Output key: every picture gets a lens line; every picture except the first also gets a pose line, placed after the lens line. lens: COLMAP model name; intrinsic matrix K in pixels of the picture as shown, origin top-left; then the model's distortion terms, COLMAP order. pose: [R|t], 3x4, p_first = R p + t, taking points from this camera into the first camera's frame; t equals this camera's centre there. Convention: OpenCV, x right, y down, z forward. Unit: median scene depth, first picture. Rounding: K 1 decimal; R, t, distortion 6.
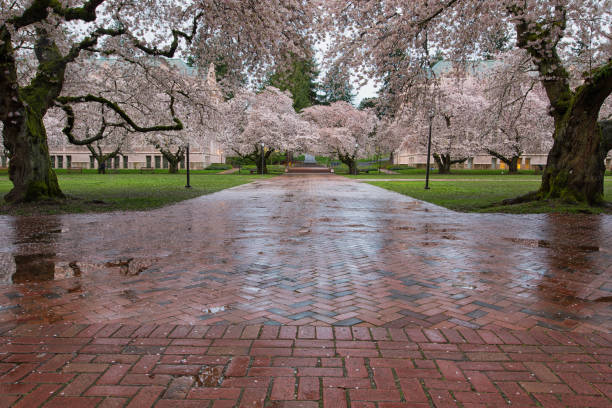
lens RADIAL K [[447.7, 0, 307.2], [0, 447.7, 212.1], [0, 0, 1]] dist [-0.057943, 0.044652]
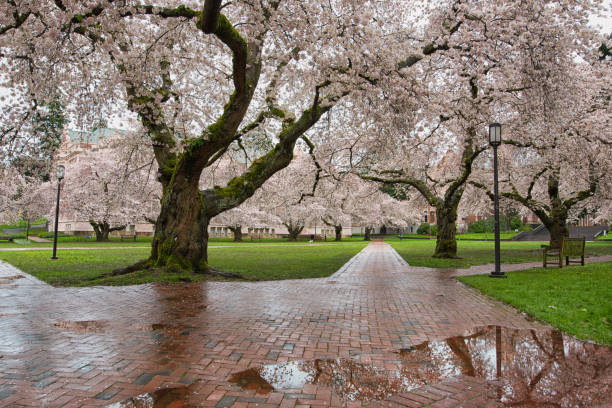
lens RADIAL K [[419.9, 0, 302.4], [0, 419.9, 206.7], [0, 0, 1]] dist [-0.044202, 0.035274]
pose [[0.775742, 0.048428, 0.629189, 0.213047], [0.058302, 0.987287, -0.147872, -0.007638], [-0.628351, 0.151394, 0.763056, 0.099871]]
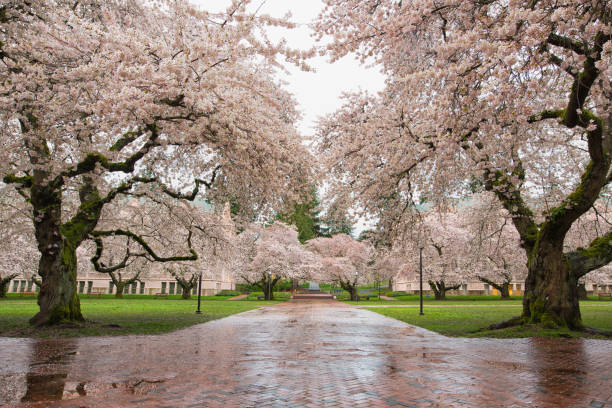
lens RADIAL K [[419.9, 0, 309.7], [0, 419.9, 204.1], [0, 0, 1]] dist [-0.044202, 0.035274]
pose [[0.999963, 0.000068, -0.008644, 0.015171], [-0.002703, 0.952279, -0.305216, 0.002664], [0.008211, 0.305228, 0.952244, -0.054338]]
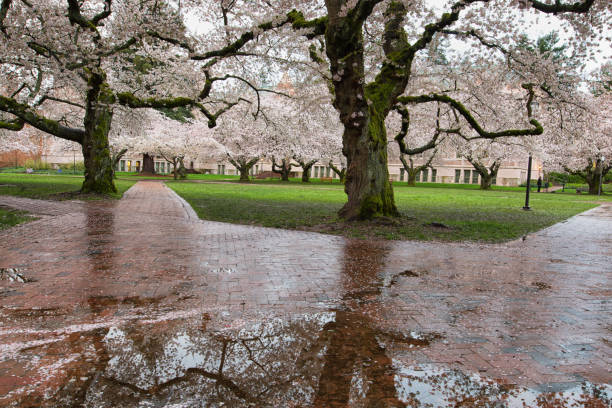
lens RADIAL K [[427.3, 0, 307.0], [0, 427.3, 204.9], [0, 0, 1]] dist [-0.055809, -0.000801]
pose [[0.804726, 0.060597, -0.590545, -0.207730], [-0.087287, 0.996043, -0.016738, -0.024538], [0.587194, 0.065017, 0.806831, 0.245876]]
